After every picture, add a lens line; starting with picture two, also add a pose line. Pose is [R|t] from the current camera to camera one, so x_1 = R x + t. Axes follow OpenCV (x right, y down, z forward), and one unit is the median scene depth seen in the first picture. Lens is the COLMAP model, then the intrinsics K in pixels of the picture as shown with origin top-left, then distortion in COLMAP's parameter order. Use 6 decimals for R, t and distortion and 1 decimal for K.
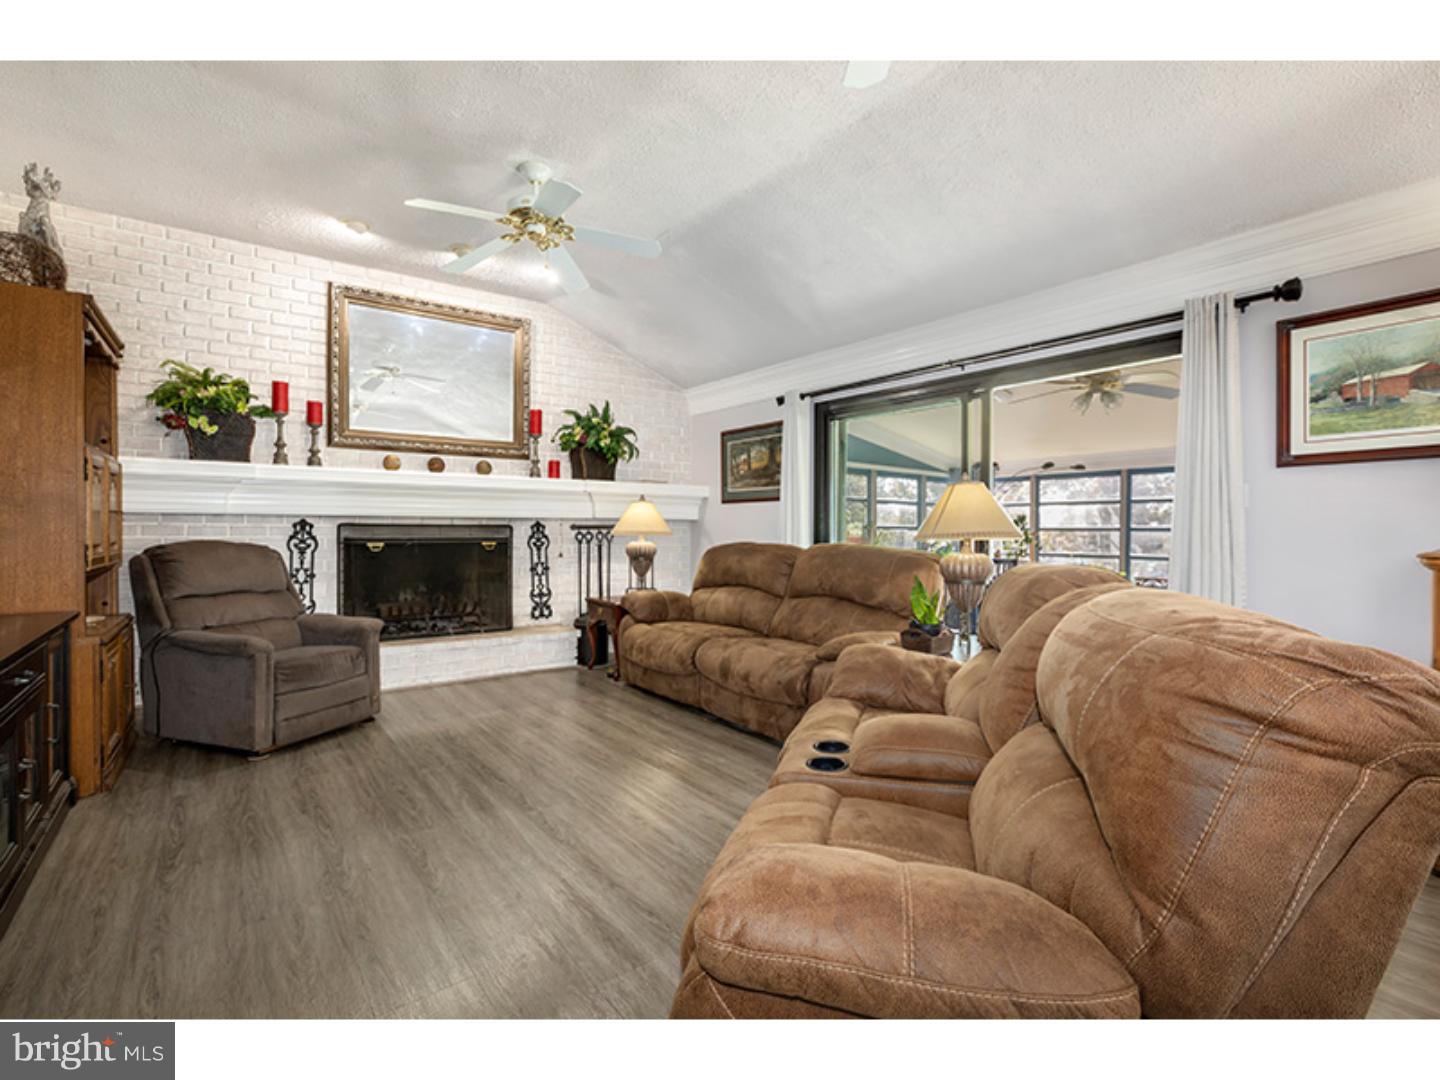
lens RADIAL K [[669.6, 0, 720.0], [0, 669.6, 540.0], [0, 0, 1]] dist [-0.001156, -0.000082]
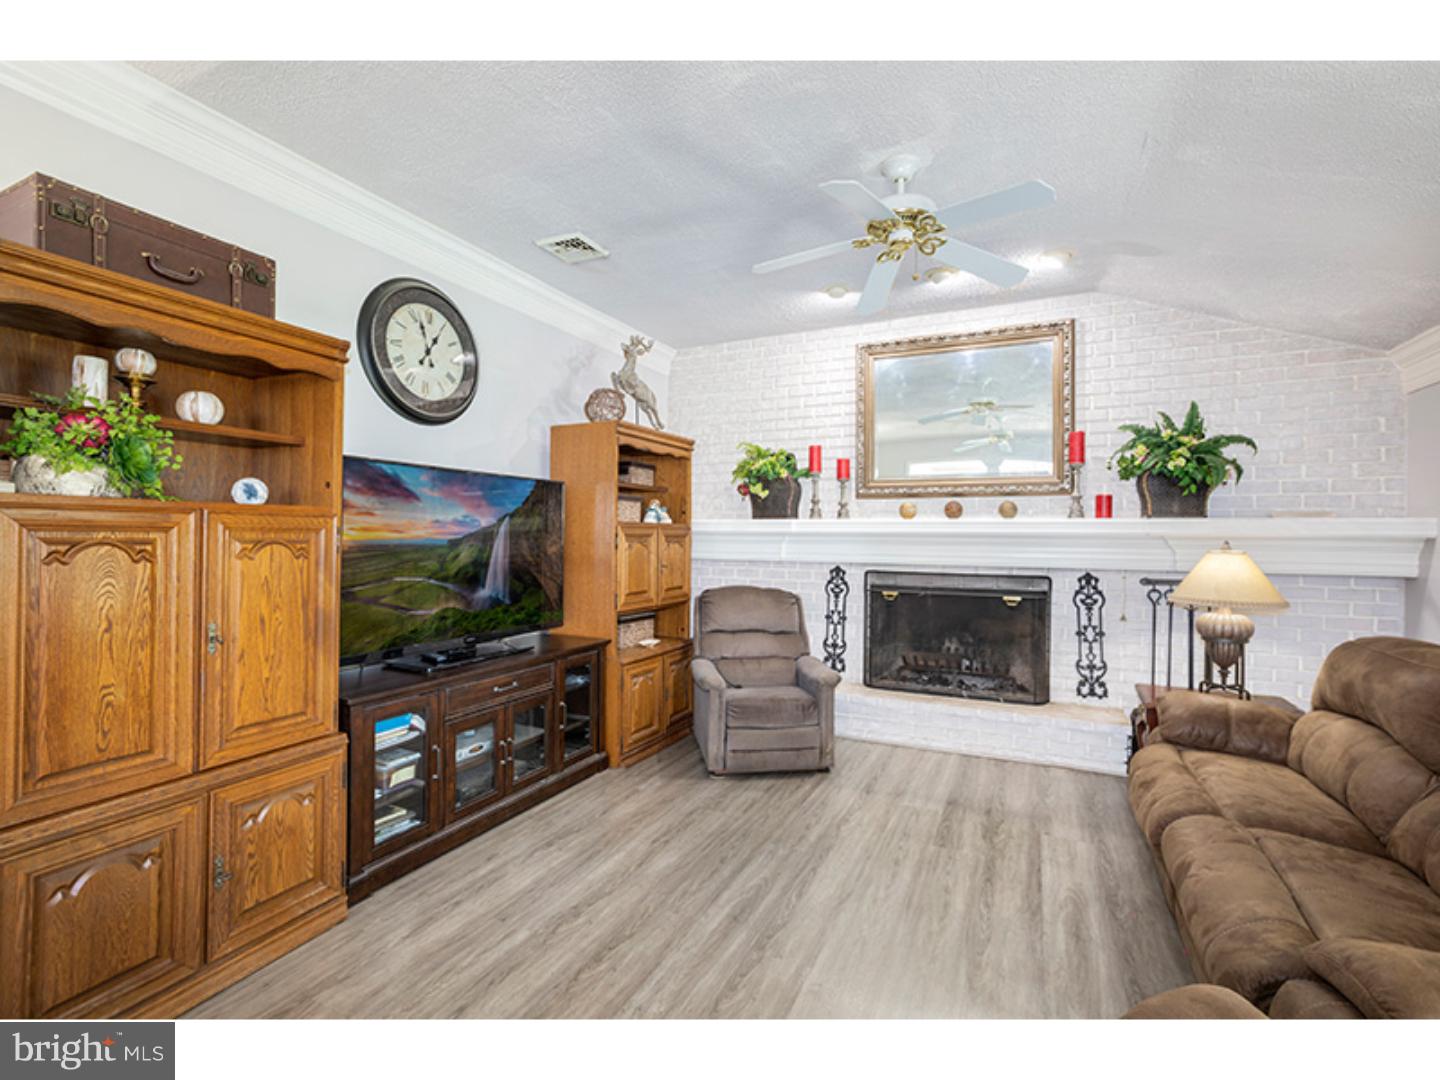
lens RADIAL K [[653.9, 0, 717.7], [0, 653.9, 546.4], [0, 0, 1]] dist [-0.051167, 0.031228]
pose [[0.461181, 0.013707, -0.887200, 0.227624], [-0.021991, 0.999750, 0.004014, -0.060740], [0.887034, 0.017659, 0.461367, 0.315476]]
